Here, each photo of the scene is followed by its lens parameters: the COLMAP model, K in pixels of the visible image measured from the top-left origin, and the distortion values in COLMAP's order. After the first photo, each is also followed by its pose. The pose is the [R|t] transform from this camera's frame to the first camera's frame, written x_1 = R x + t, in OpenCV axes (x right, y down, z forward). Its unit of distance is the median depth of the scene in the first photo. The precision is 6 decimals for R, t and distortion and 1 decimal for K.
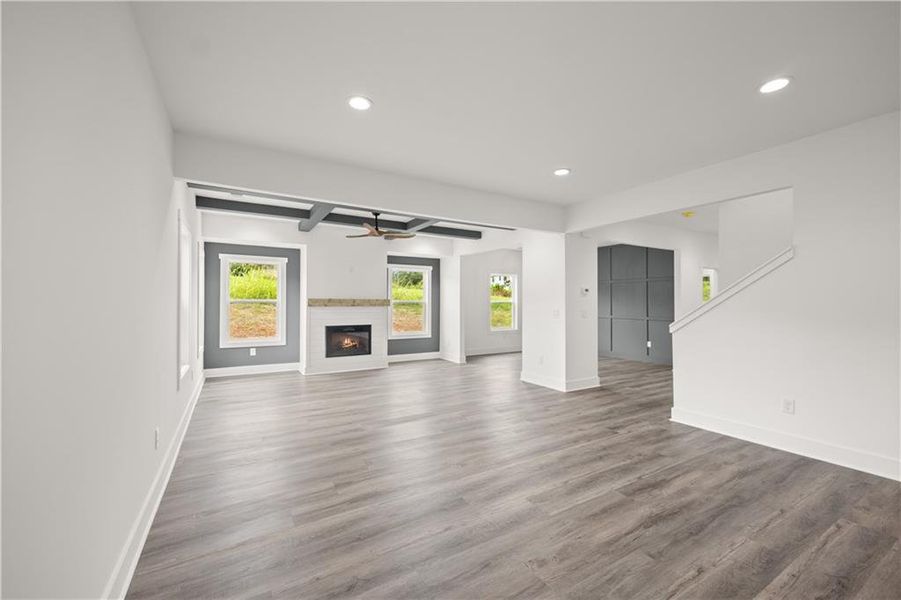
lens RADIAL K [[371.3, 0, 450.1], [0, 371.3, 303.8], [0, 0, 1]] dist [-0.000597, -0.000010]
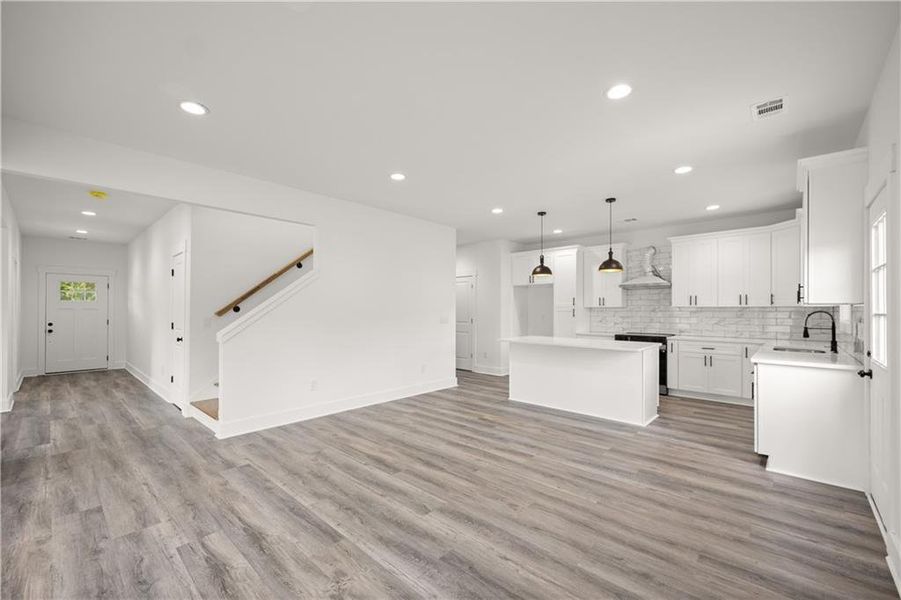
lens RADIAL K [[371.3, 0, 450.1], [0, 371.3, 303.8], [0, 0, 1]] dist [-0.000597, -0.000010]
pose [[-0.282204, 0.010035, 0.959302, -0.584748], [0.001538, 0.999949, -0.010007, -0.010314], [-0.959353, -0.001349, -0.282205, 0.950284]]
